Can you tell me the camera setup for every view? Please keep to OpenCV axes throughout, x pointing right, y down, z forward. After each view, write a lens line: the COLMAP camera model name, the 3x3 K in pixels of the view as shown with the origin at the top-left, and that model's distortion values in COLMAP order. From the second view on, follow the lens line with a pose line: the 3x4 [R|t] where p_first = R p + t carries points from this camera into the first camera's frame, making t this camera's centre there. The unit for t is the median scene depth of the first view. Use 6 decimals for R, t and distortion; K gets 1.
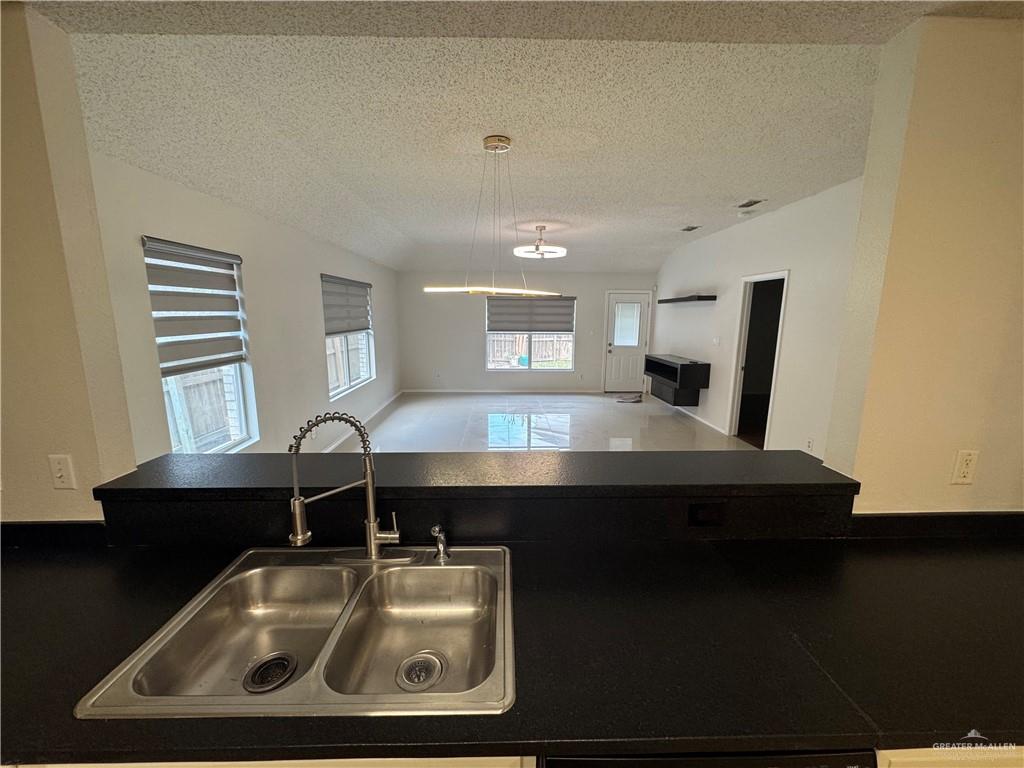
lens RADIAL K [[408.6, 0, 512.0], [0, 408.6, 384.0], [0, 0, 1]] dist [0.000610, 0.000087]
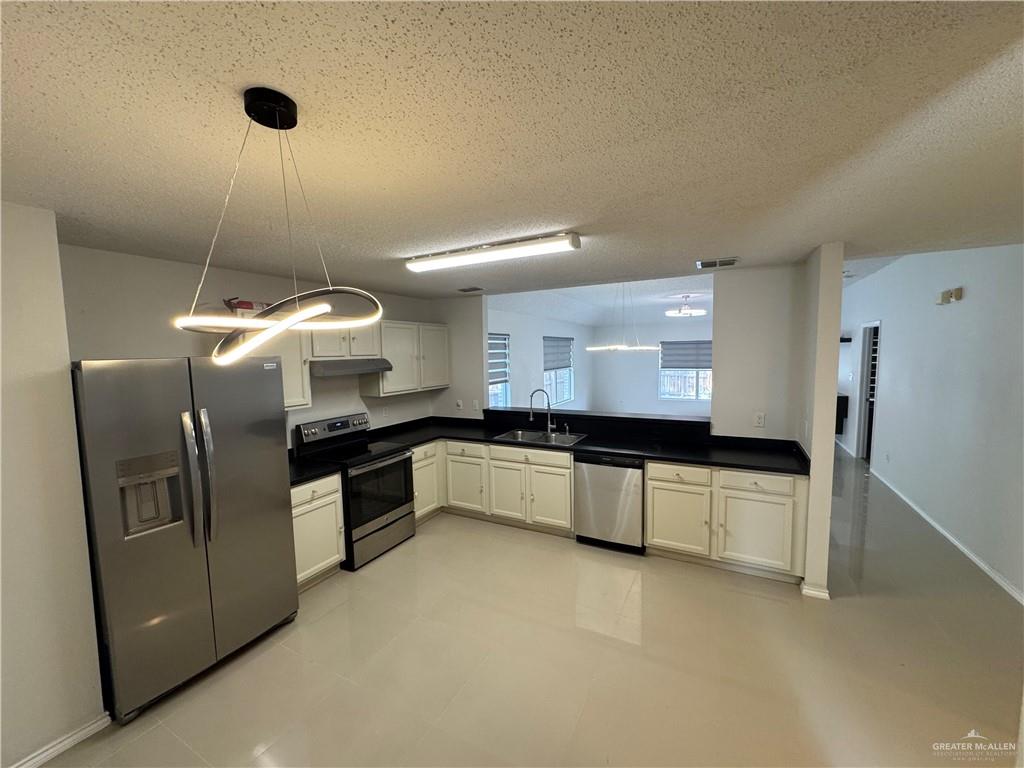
lens RADIAL K [[408.4, 0, 512.0], [0, 408.4, 384.0], [0, 0, 1]] dist [-0.002112, 0.000011]
pose [[0.871647, 0.018991, -0.489766, 0.293834], [-0.062938, 0.995313, -0.073418, 0.077423], [0.486076, 0.094819, 0.868757, -0.602194]]
